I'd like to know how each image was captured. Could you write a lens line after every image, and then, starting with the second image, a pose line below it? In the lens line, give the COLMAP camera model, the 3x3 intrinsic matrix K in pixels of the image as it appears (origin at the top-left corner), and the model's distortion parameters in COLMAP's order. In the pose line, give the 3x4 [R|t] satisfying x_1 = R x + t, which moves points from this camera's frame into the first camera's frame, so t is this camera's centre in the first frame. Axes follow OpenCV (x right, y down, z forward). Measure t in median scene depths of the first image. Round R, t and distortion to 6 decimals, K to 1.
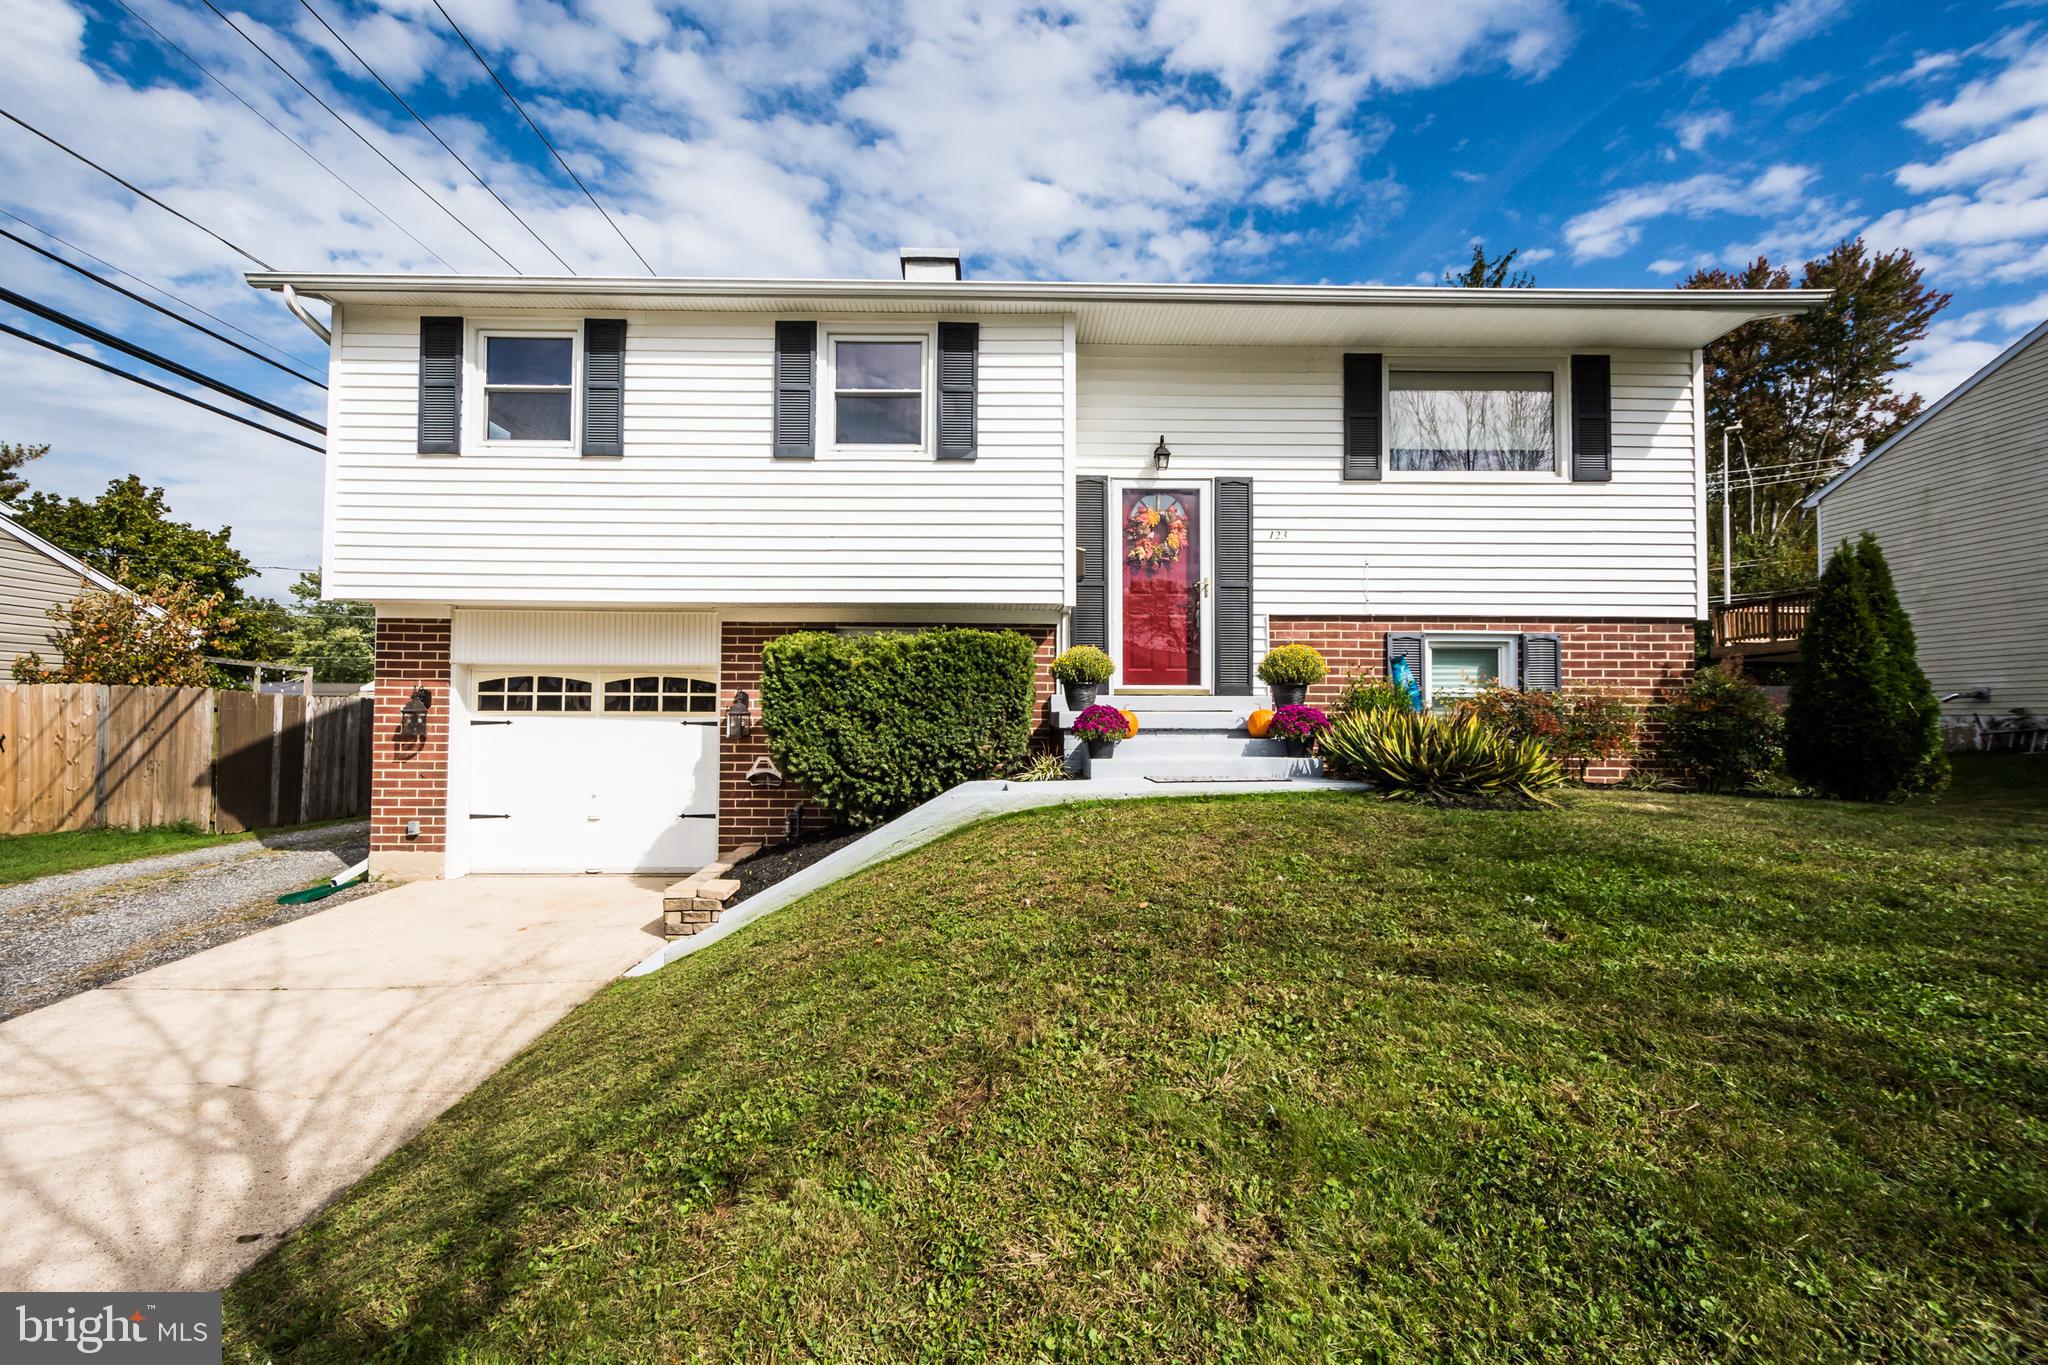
lens RADIAL K [[889.0, 0, 1012.7], [0, 889.0, 702.9], [0, 0, 1]] dist [0.000403, 0.000969]
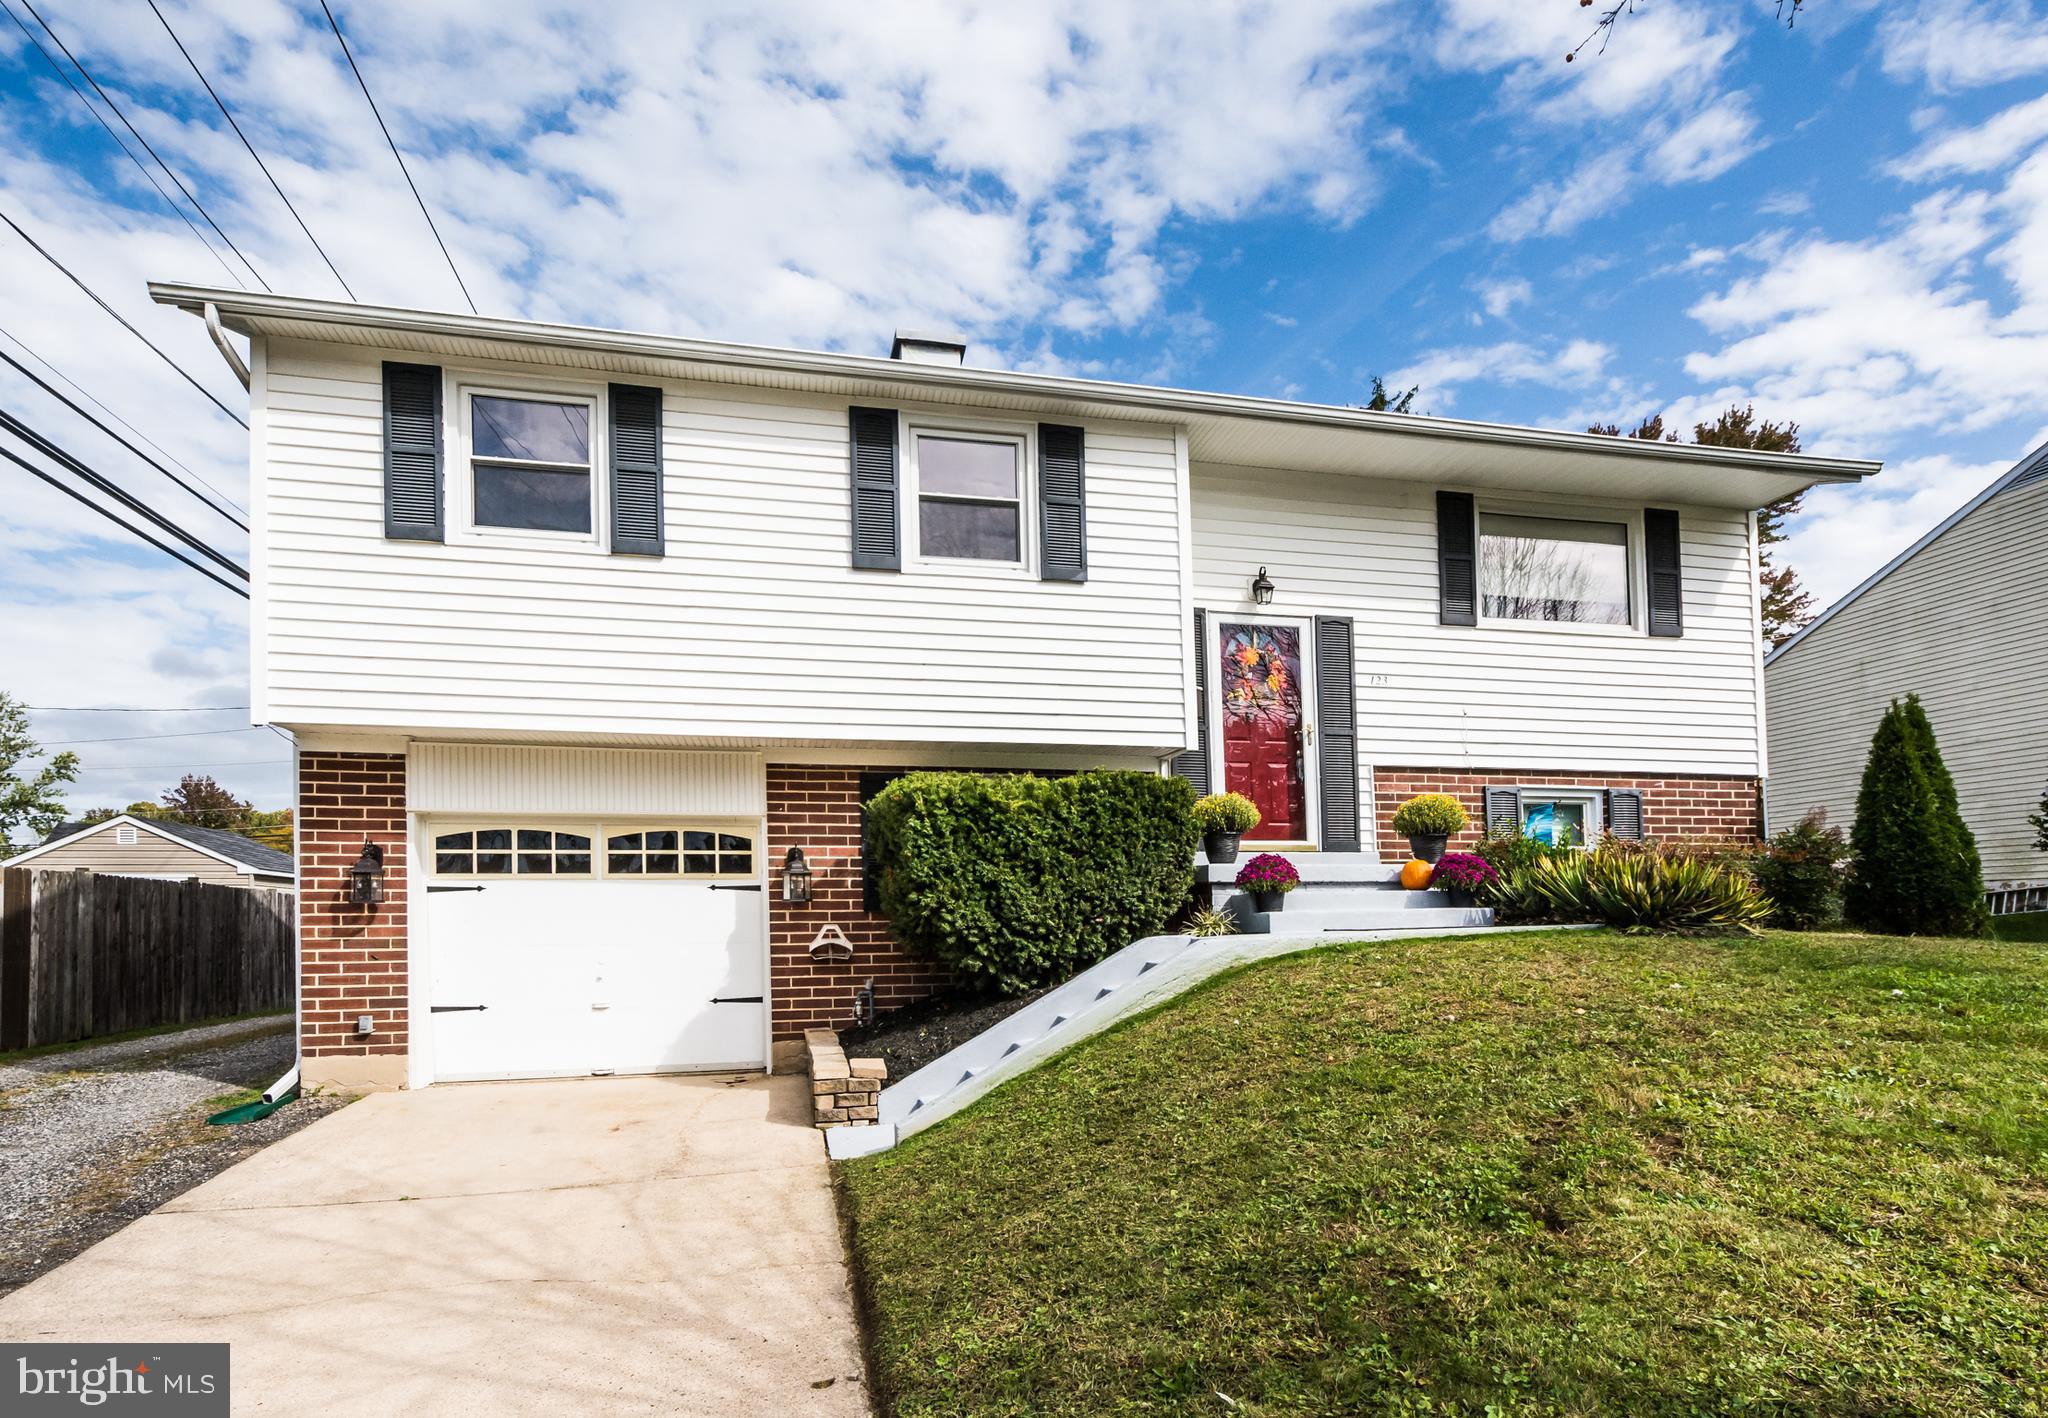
lens RADIAL K [[1063.8, 0, 996.2], [0, 1063.8, 890.7], [0, 0, 1]] dist [0.003468, -0.002355]
pose [[0.979525, -0.007279, 0.201190, -0.322573], [0.009399, 0.999910, -0.009586, 0.038946], [-0.201102, 0.011280, 0.979505, -0.010254]]
